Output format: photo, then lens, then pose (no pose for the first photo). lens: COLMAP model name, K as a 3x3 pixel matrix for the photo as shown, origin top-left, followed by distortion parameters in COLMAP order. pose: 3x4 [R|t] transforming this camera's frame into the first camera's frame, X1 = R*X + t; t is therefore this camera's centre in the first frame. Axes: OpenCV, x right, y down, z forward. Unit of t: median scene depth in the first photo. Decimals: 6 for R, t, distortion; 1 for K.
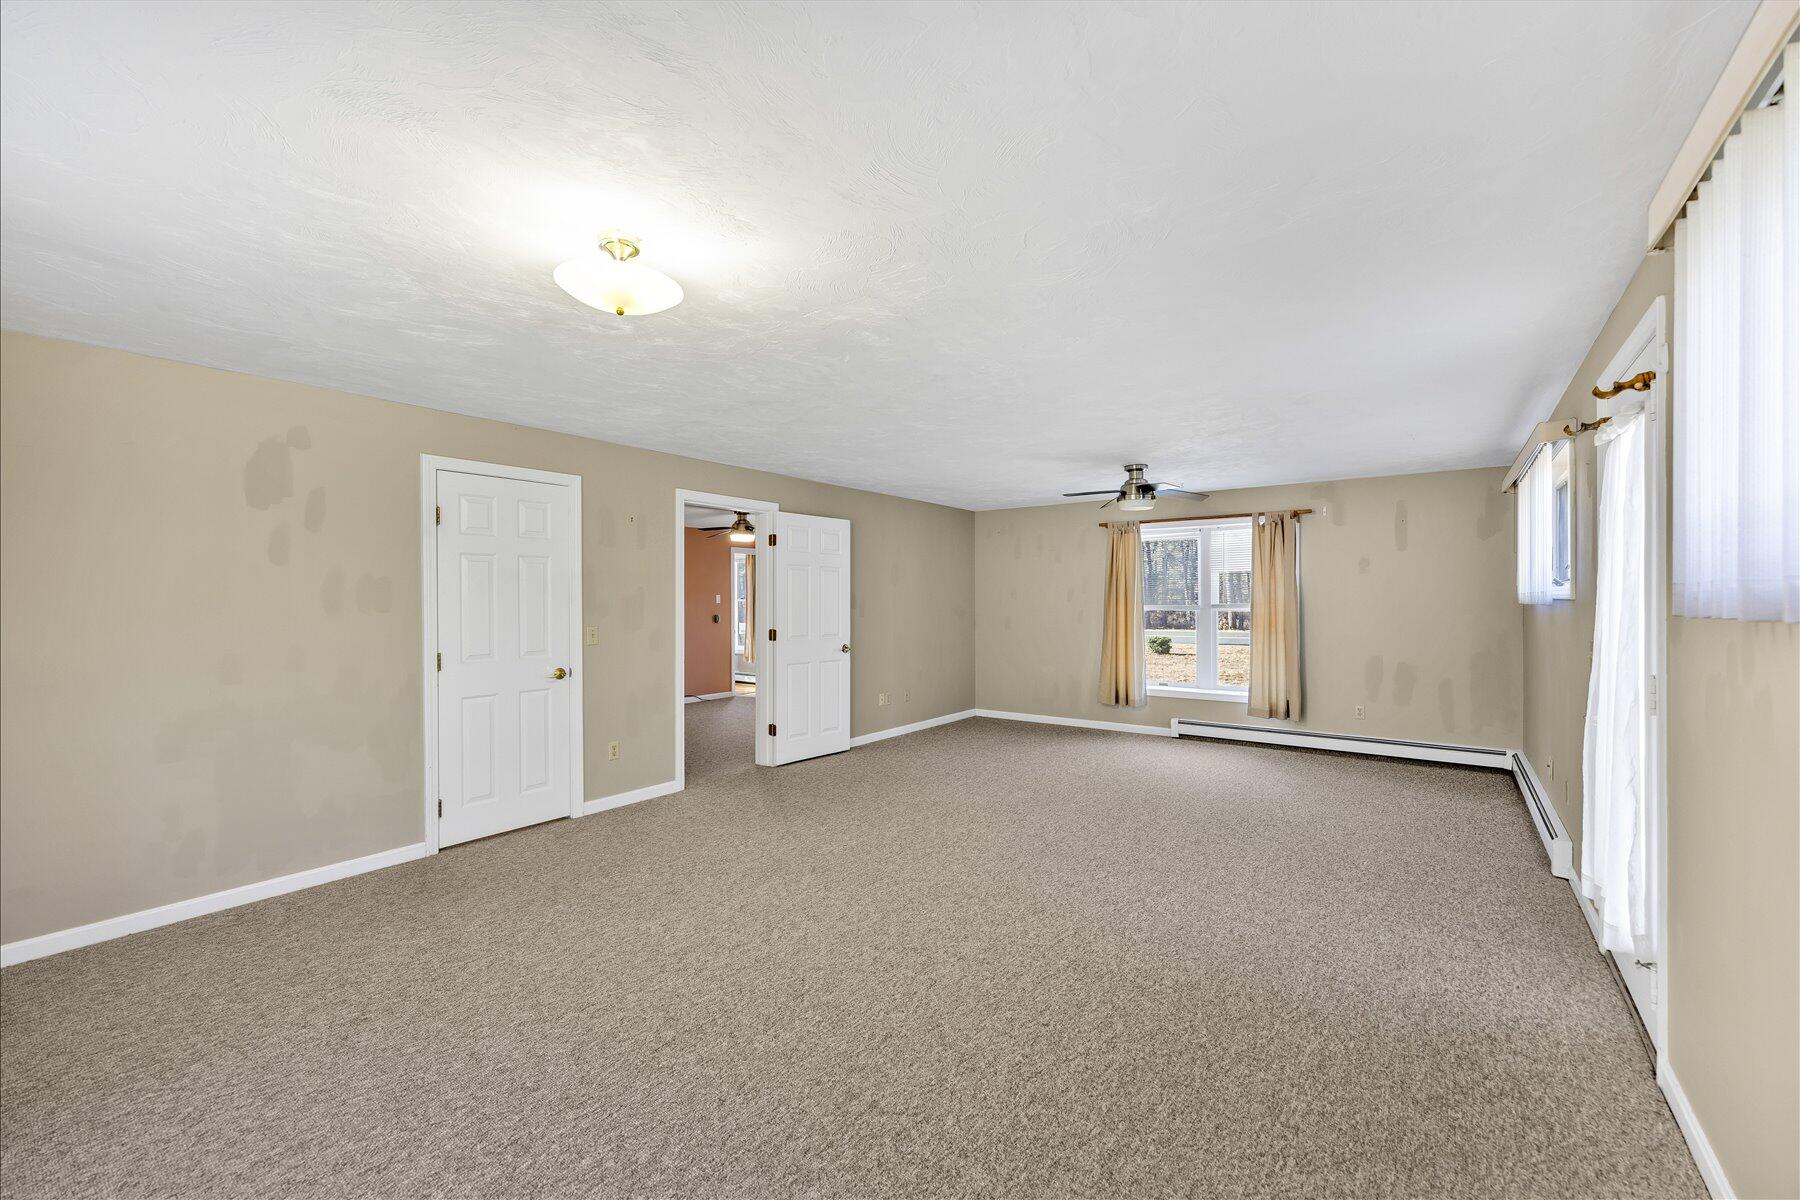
lens RADIAL K [[729.6, 0, 905.4], [0, 729.6, 602.0], [0, 0, 1]] dist [0.004370, -0.000160]
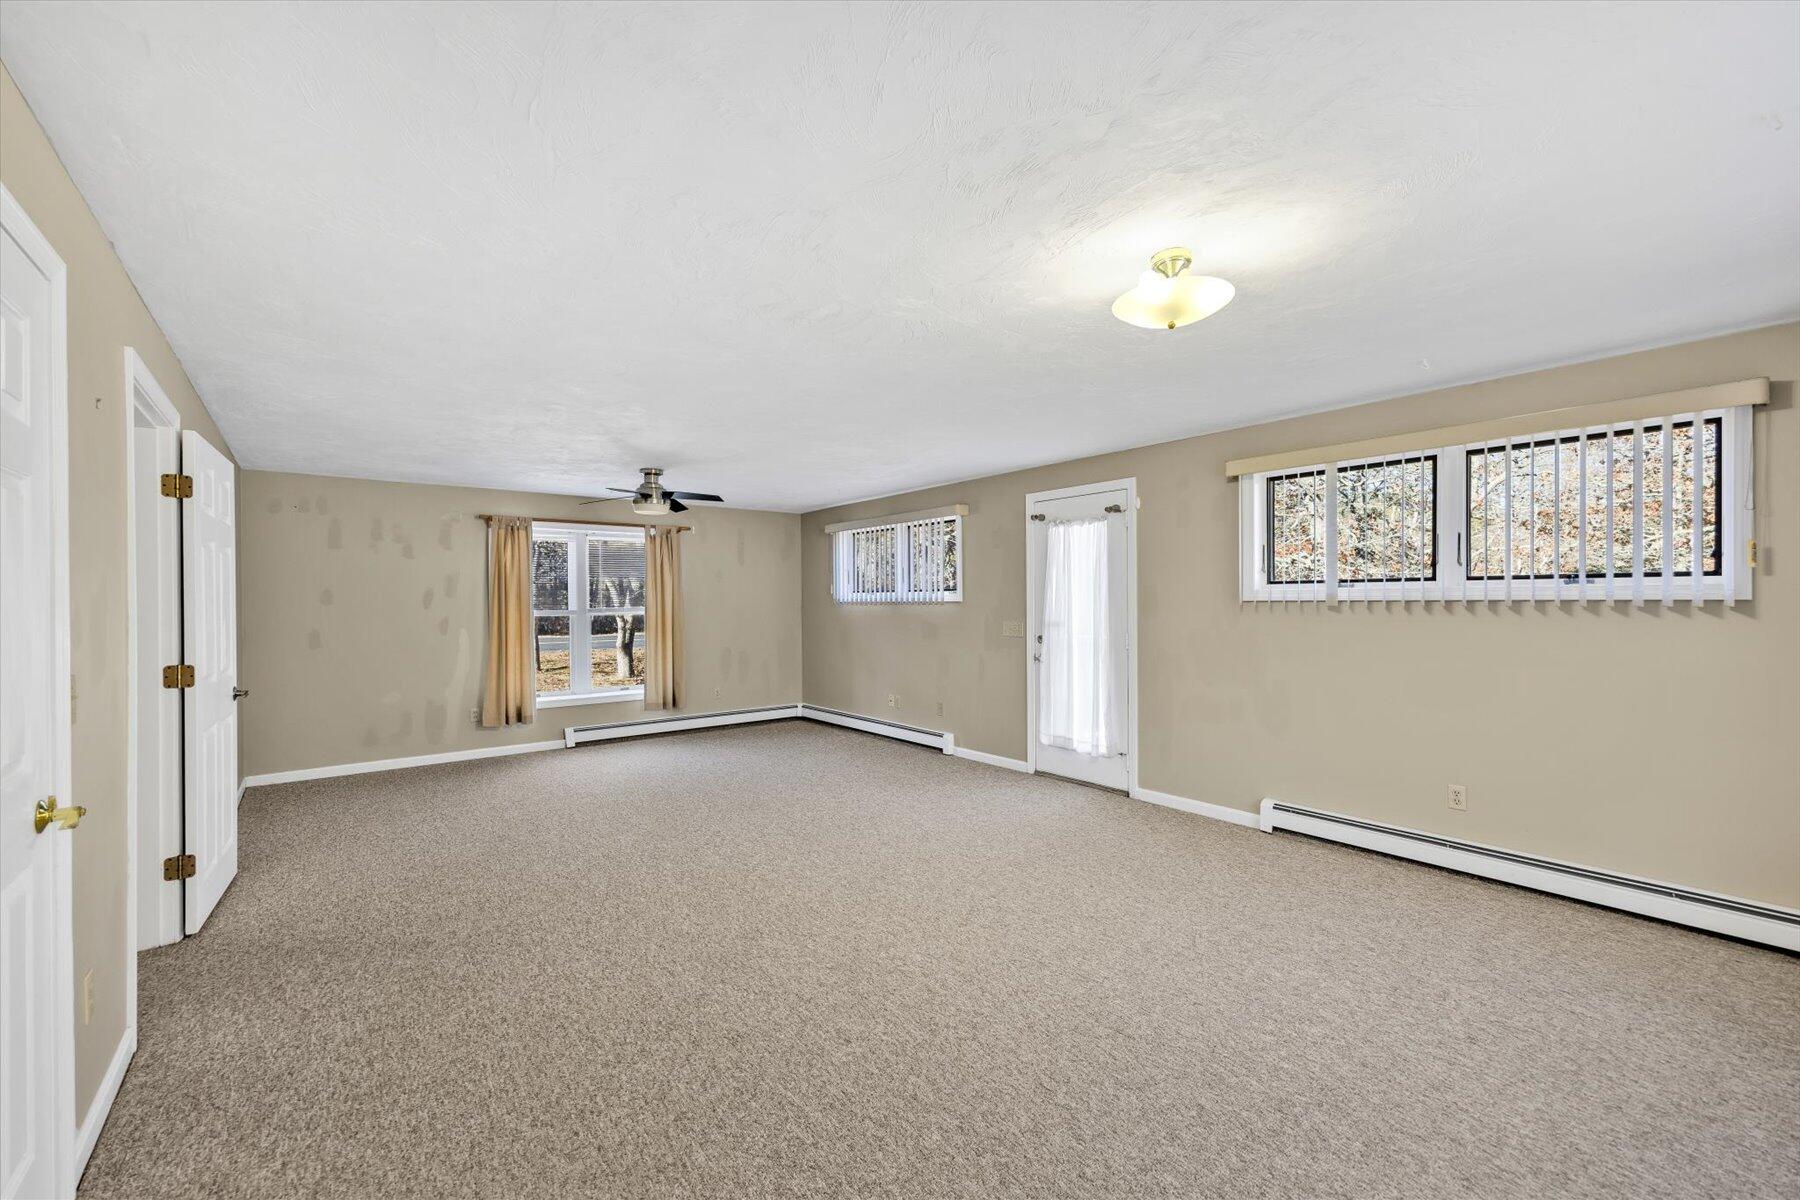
lens RADIAL K [[729.6, 0, 897.1], [0, 729.6, 605.4], [0, 0, 1]] dist [0.004370, -0.000160]
pose [[0.268221, -0.005664, 0.963341, -0.558213], [0.010134, 0.999944, 0.003057, -0.000204], [-0.963304, 0.008942, 0.268264, 0.407513]]
